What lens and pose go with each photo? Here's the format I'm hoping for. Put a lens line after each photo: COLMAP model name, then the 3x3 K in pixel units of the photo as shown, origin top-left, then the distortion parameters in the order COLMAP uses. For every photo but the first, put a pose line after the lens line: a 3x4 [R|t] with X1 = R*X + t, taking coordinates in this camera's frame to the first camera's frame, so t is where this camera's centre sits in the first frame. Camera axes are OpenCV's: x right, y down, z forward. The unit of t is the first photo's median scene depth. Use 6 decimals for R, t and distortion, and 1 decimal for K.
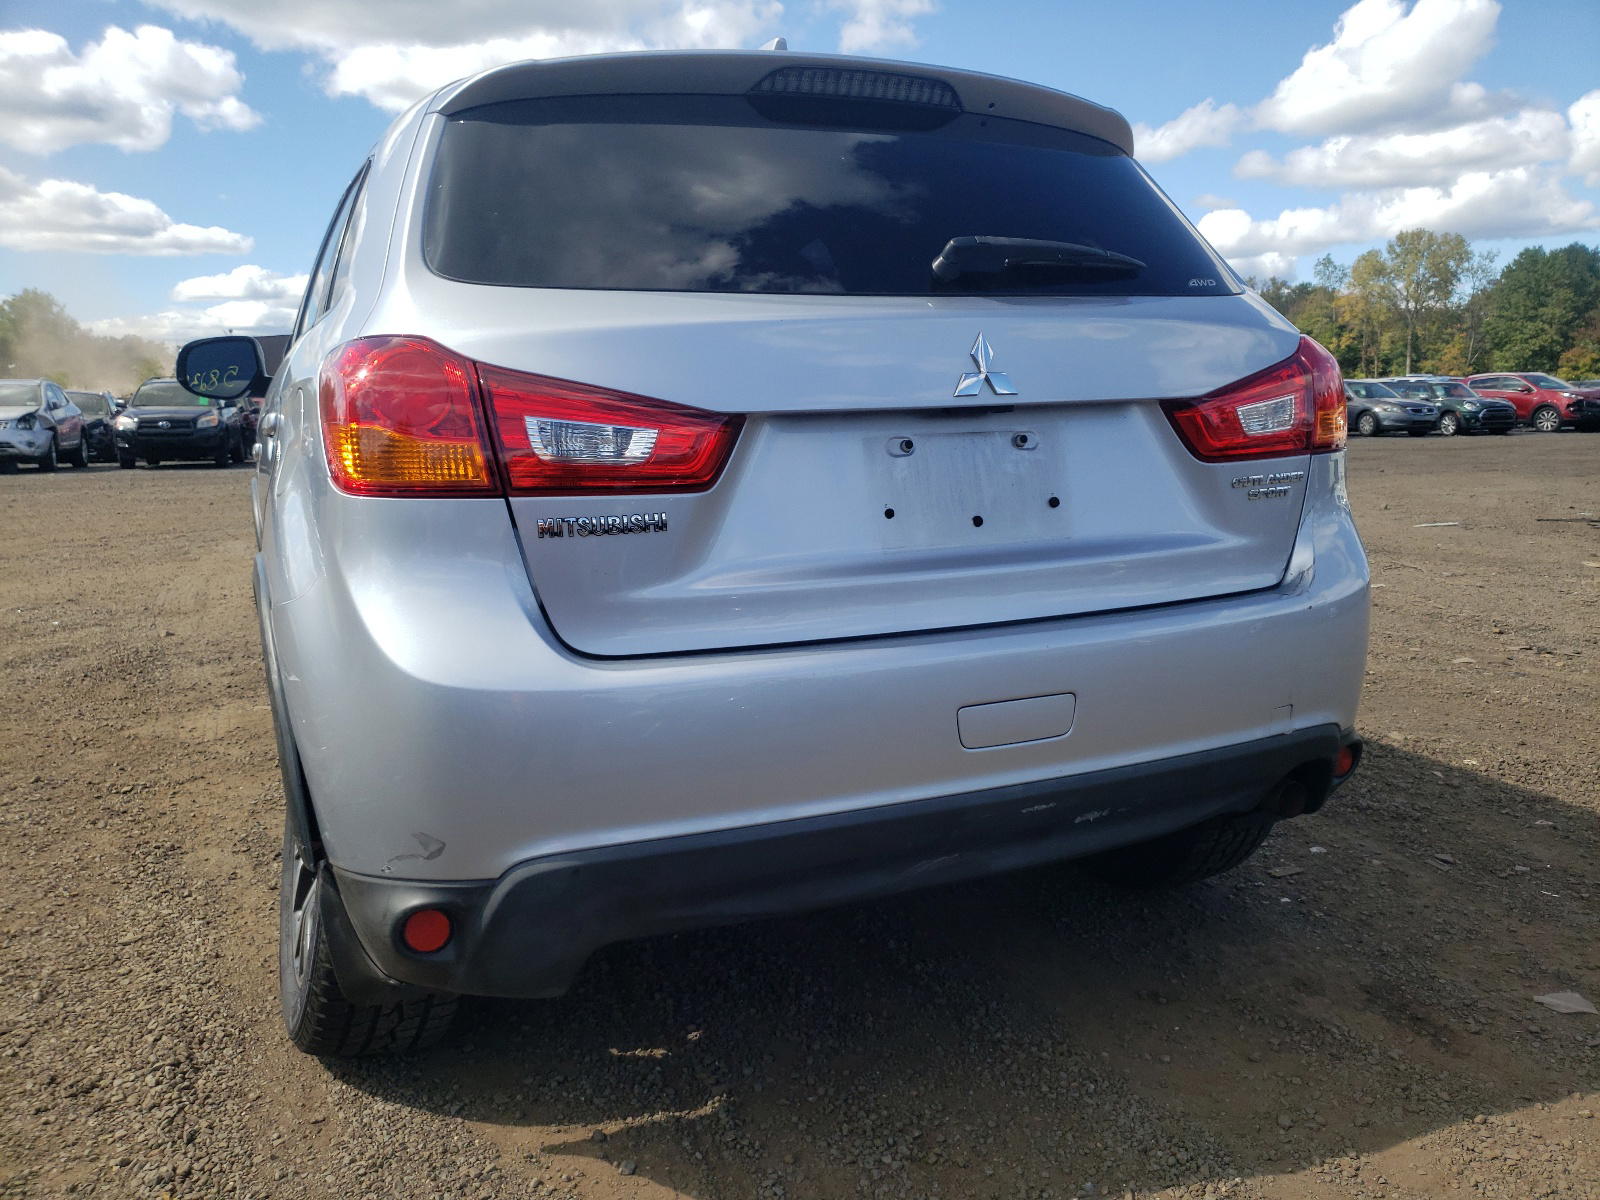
lens RADIAL K [[1266.6, 0, 800.0], [0, 1266.6, 600.0], [0, 0, 1]] dist [0.001853, -0.000210]
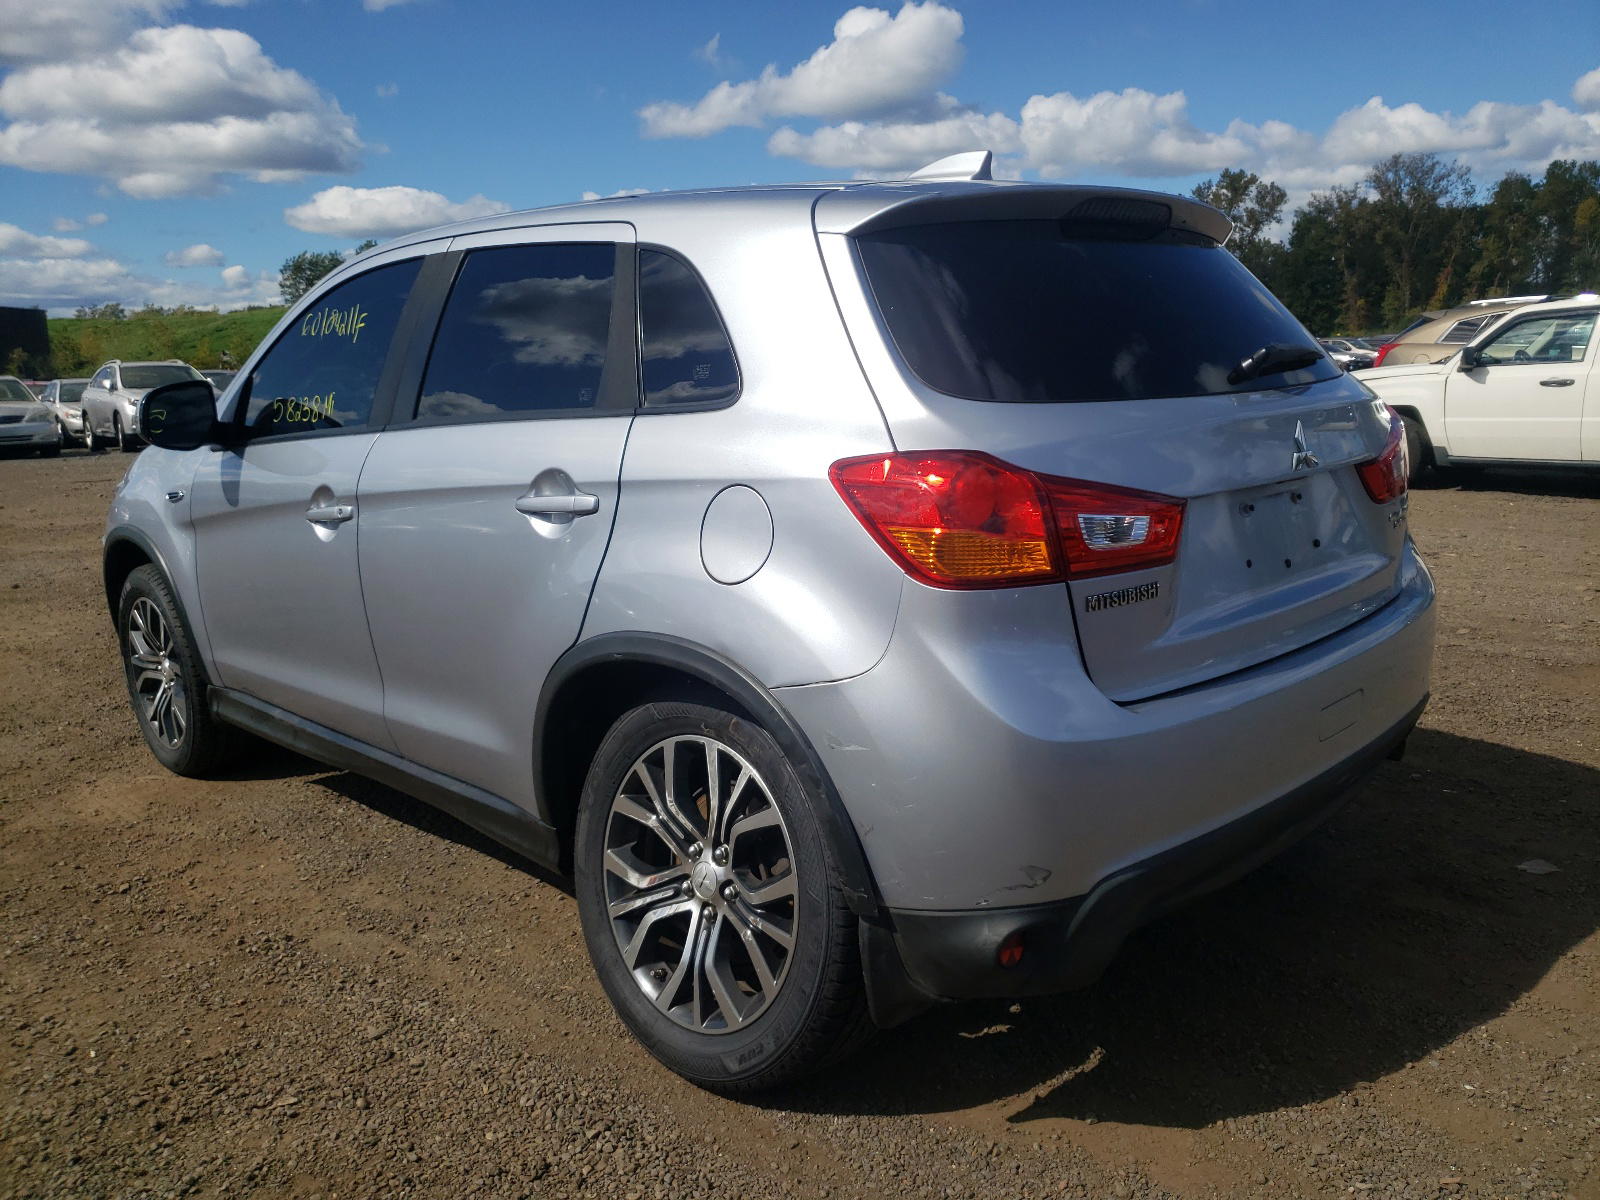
lens RADIAL K [[1266.6, 0, 800.0], [0, 1266.6, 600.0], [0, 0, 1]] dist [0.001853, -0.000210]
pose [[0.938754, -0.085304, 0.333861, -0.833907], [0.079985, 0.996354, 0.029672, -0.113021], [-0.335175, -0.001151, 0.942155, -0.053247]]
